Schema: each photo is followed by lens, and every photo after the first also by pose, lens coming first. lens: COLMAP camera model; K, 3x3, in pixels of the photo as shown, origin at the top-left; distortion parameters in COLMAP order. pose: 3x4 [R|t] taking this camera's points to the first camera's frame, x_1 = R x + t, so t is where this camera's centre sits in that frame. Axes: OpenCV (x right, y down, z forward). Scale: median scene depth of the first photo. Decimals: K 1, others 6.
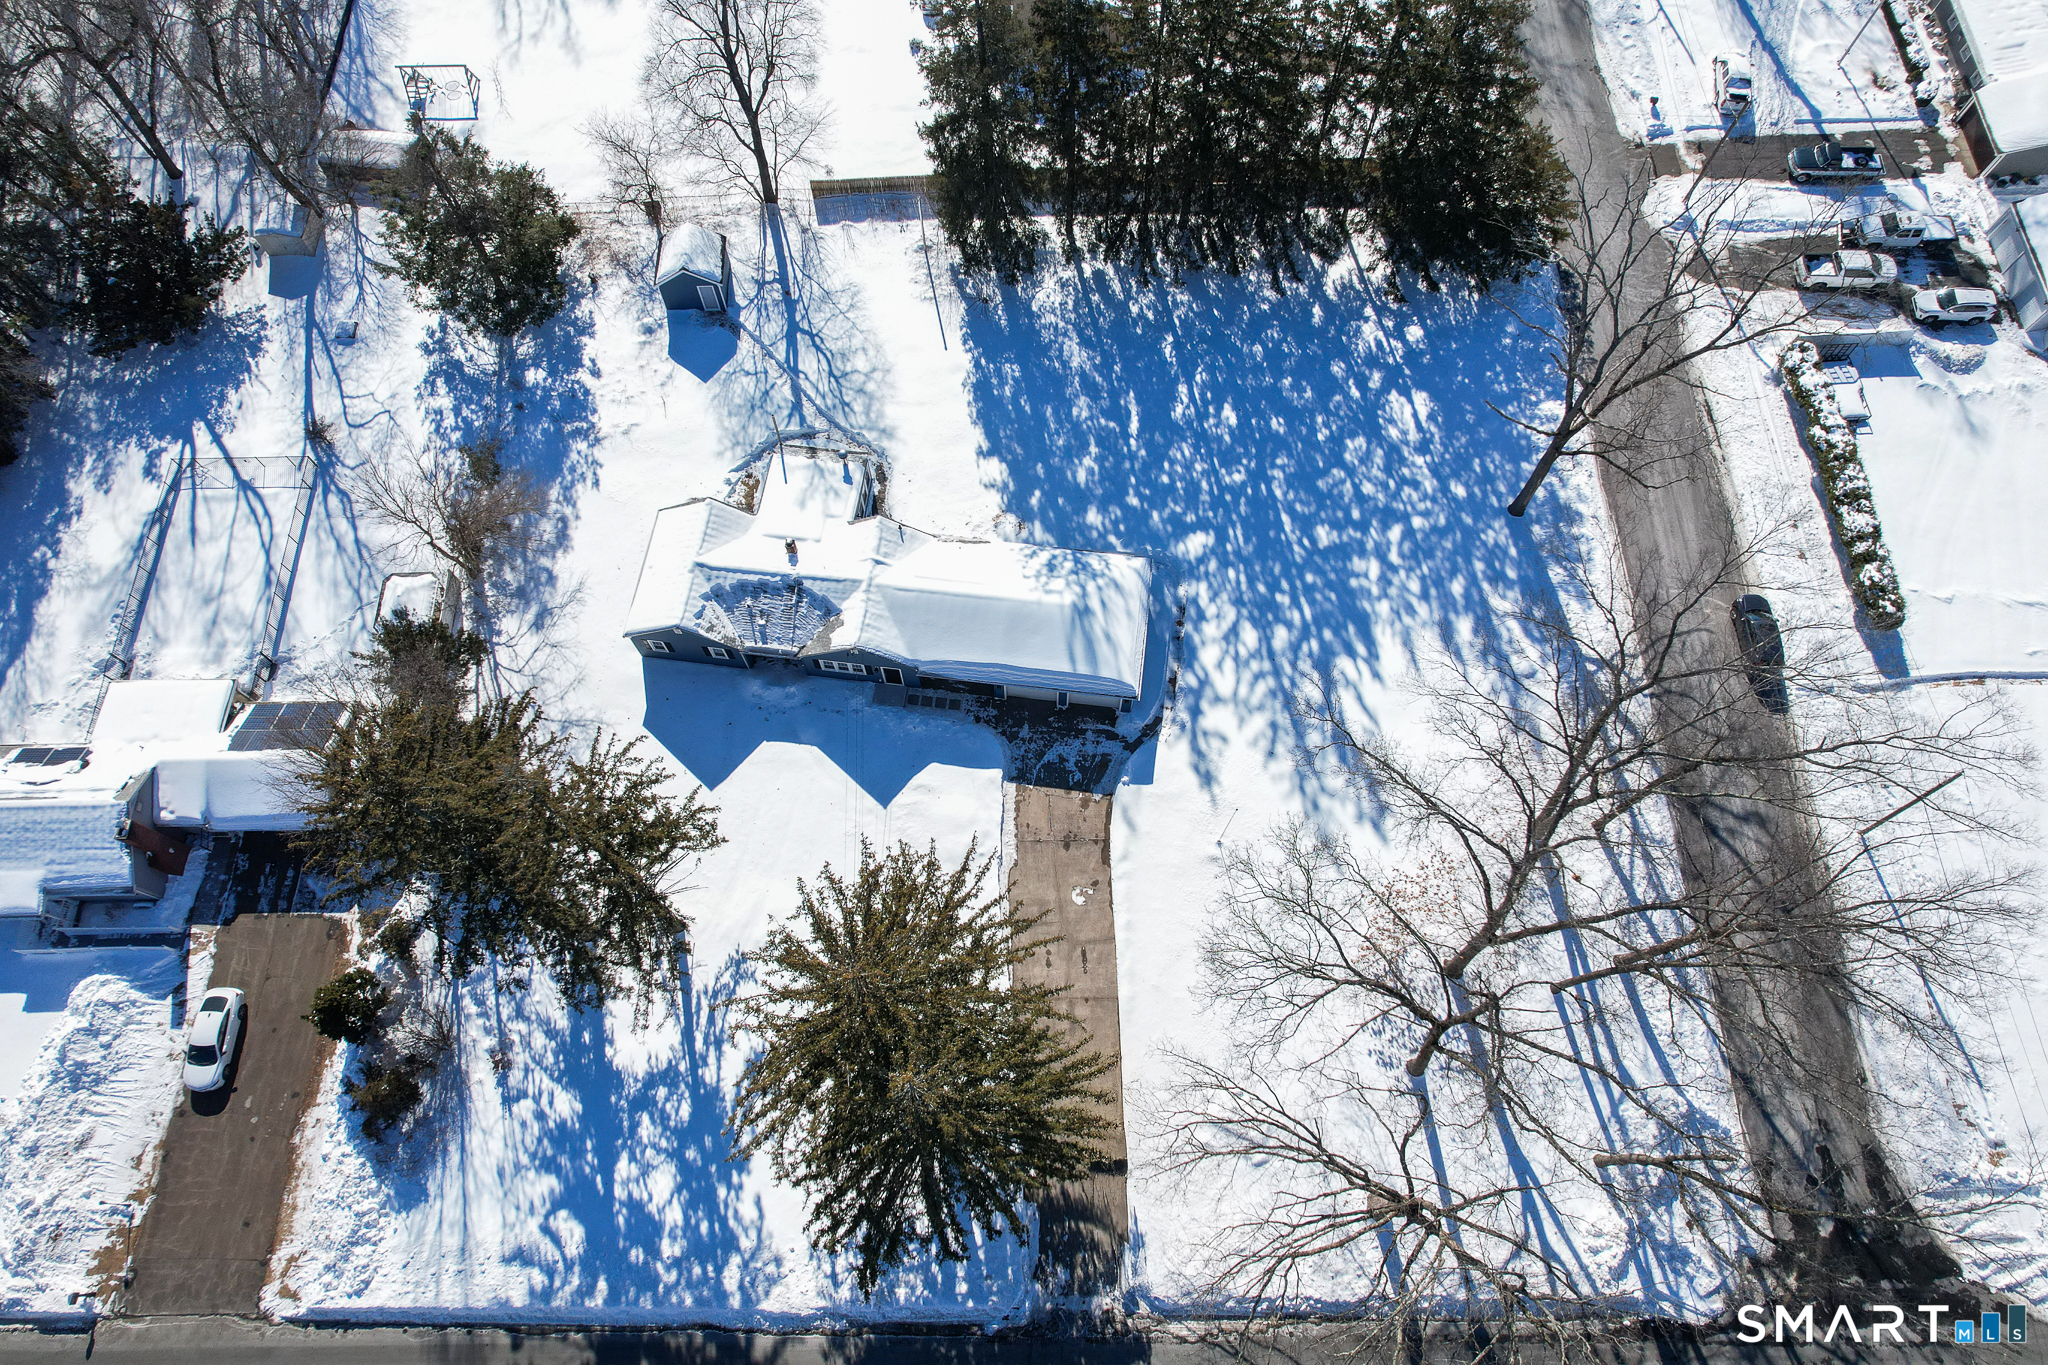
lens RADIAL K [[1296.3, 0, 1024.0], [0, 1296.3, 682.5], [0, 0, 1]] dist [-0.075050, 0.070228]
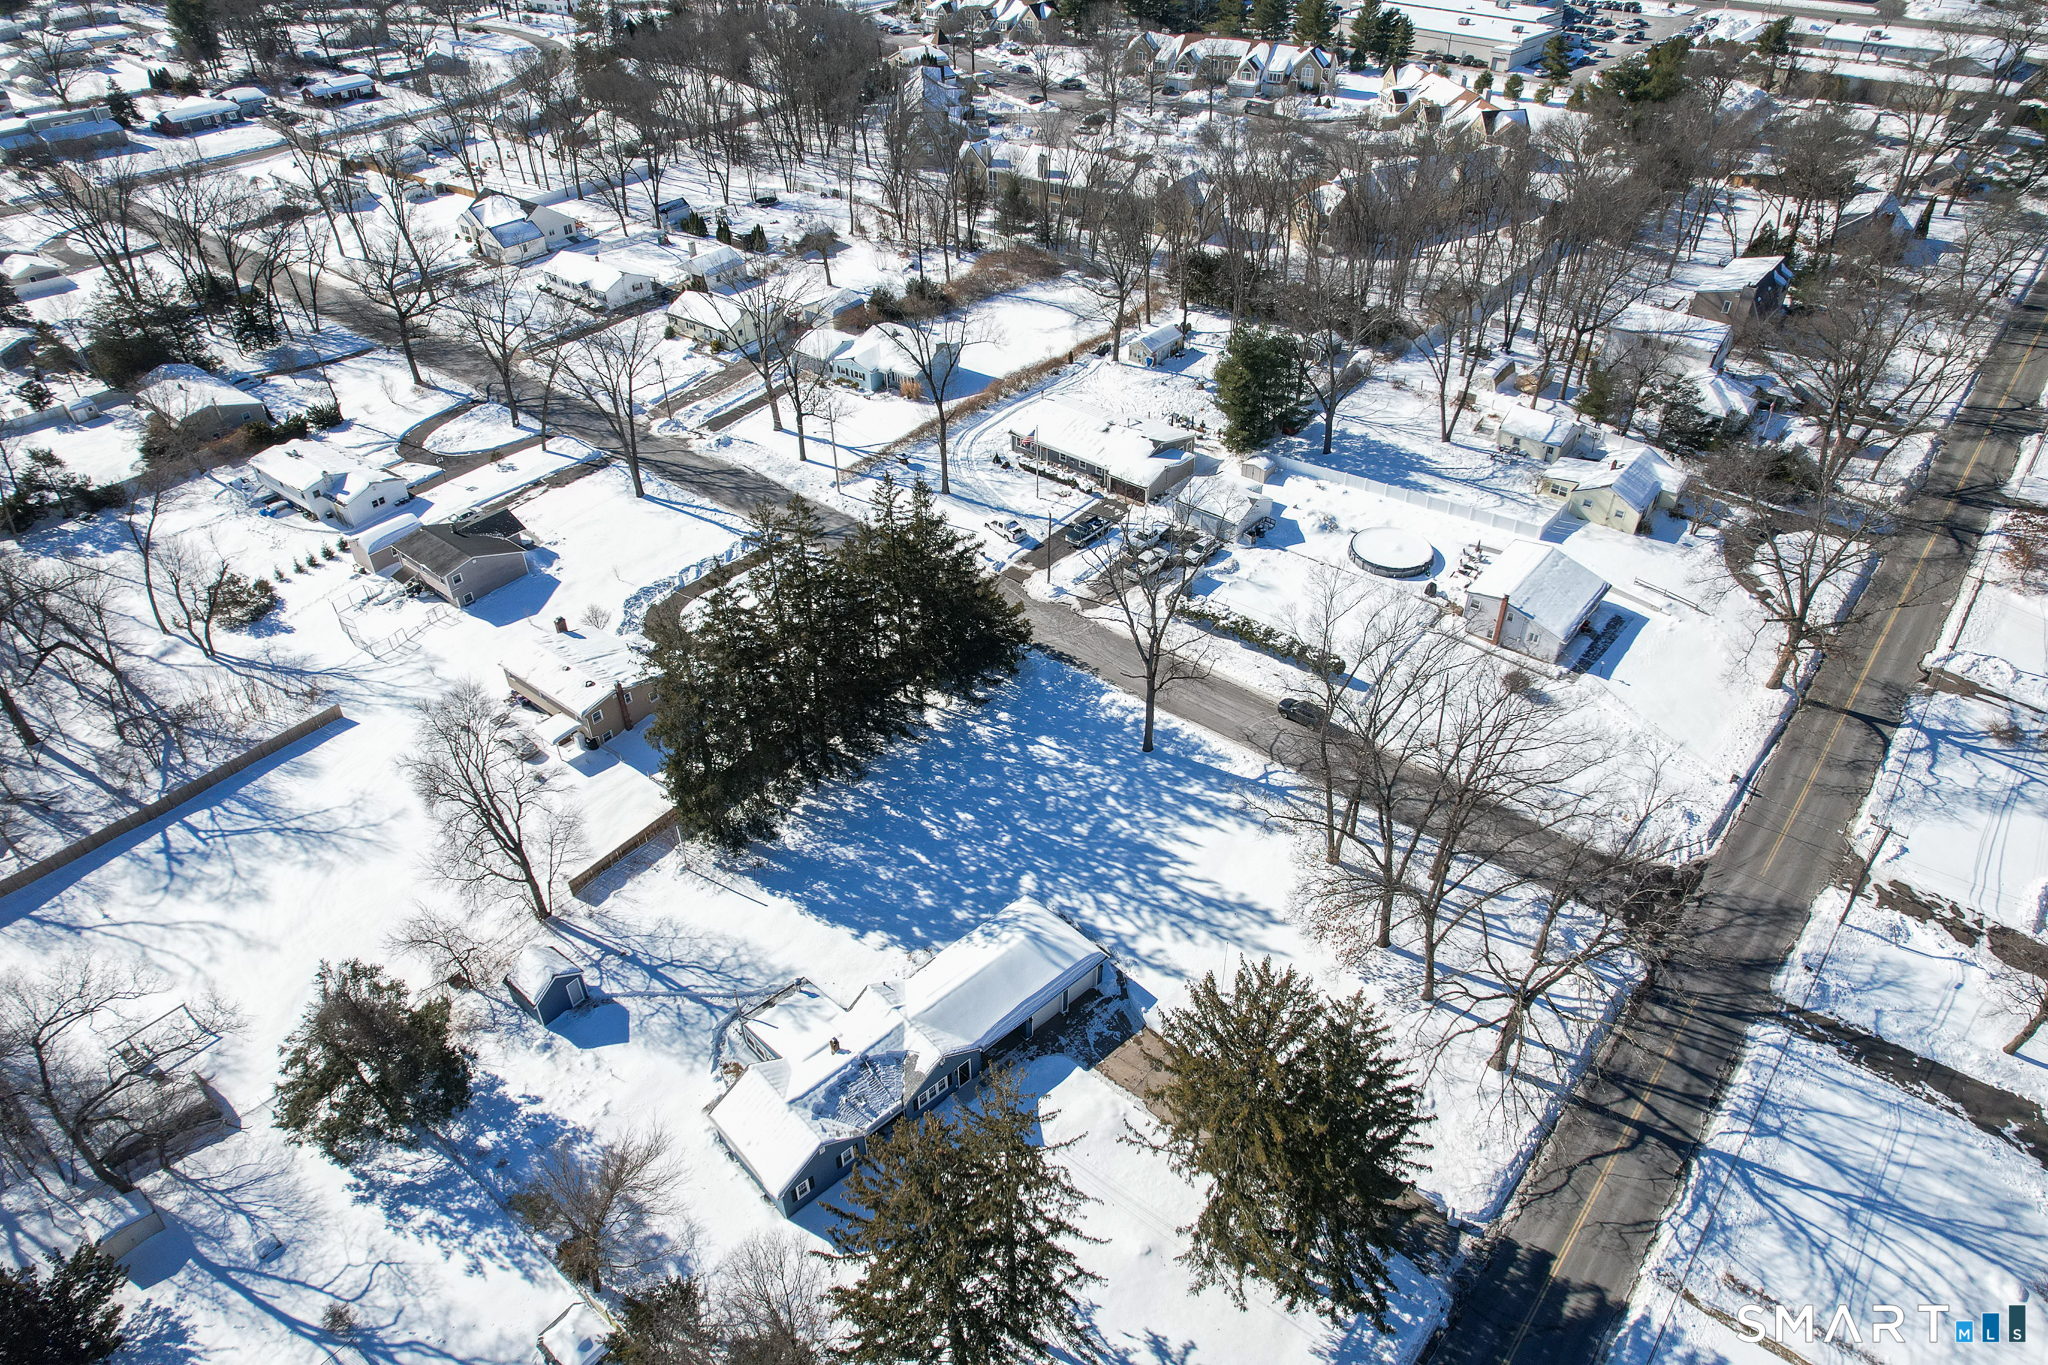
lens RADIAL K [[1296.3, 0, 1024.0], [0, 1296.3, 682.5], [0, 0, 1]] dist [-0.075050, 0.070228]
pose [[0.646779, -0.463217, 0.605893, -0.608095], [0.703929, 0.668318, -0.240489, 0.077641], [-0.293531, 0.582049, 0.758326, -0.152454]]
